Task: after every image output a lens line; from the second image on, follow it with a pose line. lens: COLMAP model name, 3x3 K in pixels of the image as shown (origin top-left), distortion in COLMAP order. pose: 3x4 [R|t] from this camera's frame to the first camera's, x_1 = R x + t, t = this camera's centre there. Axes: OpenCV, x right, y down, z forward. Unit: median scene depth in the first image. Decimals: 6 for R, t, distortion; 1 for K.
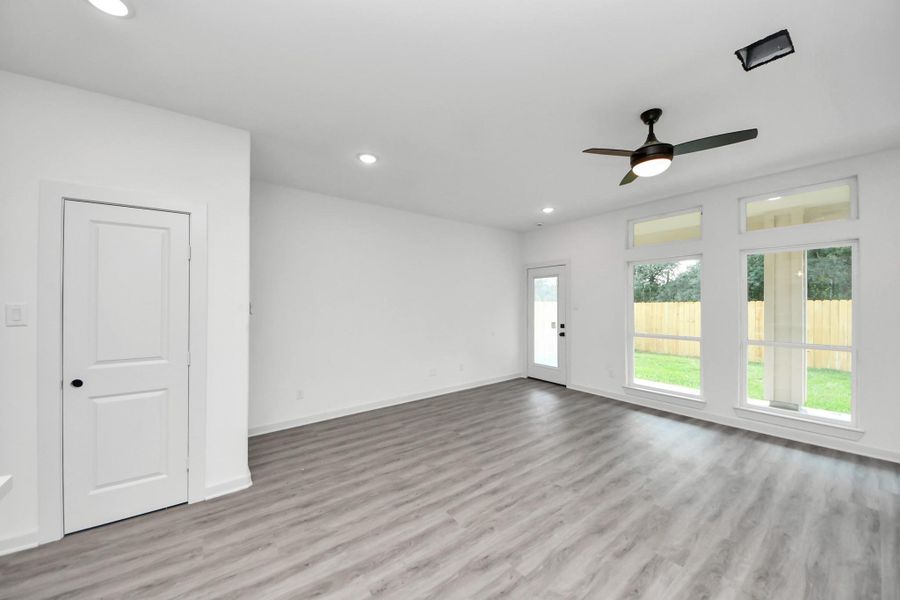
lens RADIAL K [[327.2, 0, 448.5], [0, 327.2, 299.9], [0, 0, 1]] dist [0.001555, -0.006707]
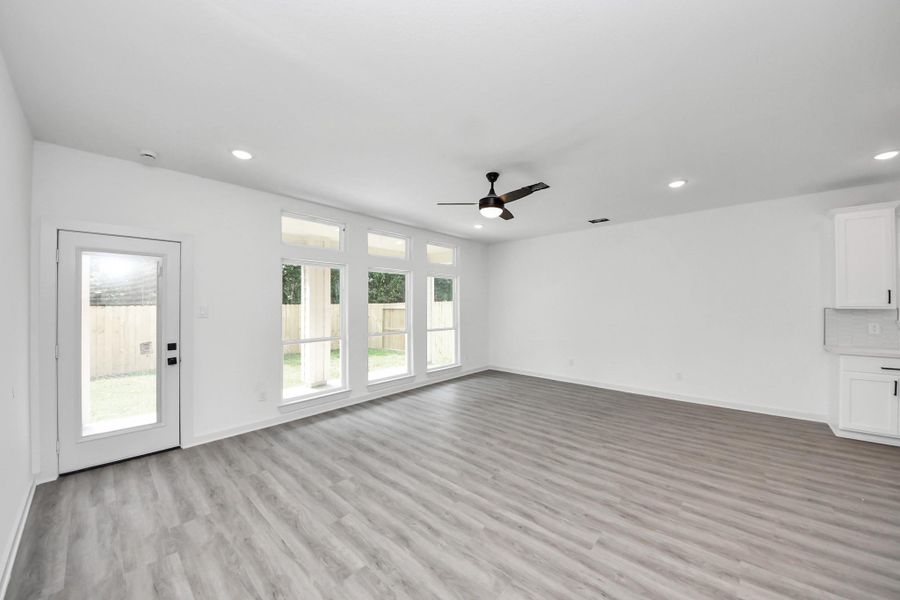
lens RADIAL K [[327.2, 0, 448.5], [0, 327.2, 299.9], [0, 0, 1]] dist [0.001555, -0.006707]
pose [[-0.195970, 0.012265, 0.980533, -0.623673], [-0.006695, 0.999882, -0.013845, 0.001401], [-0.980587, -0.009277, -0.195865, 1.222871]]
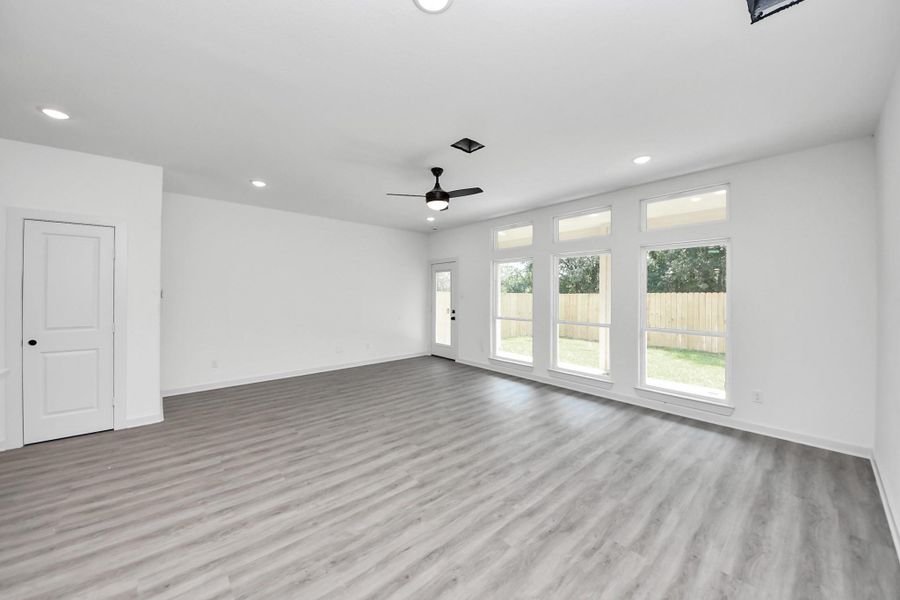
lens RADIAL K [[334.9, 0, 453.4], [0, 334.9, 291.9], [0, 0, 1]] dist [0.000599, -0.009193]
pose [[0.995992, 0.010075, 0.088871, 0.458385], [-0.010657, 0.999925, 0.006082, -0.003110], [-0.088803, -0.007004, 0.996025, -0.474177]]
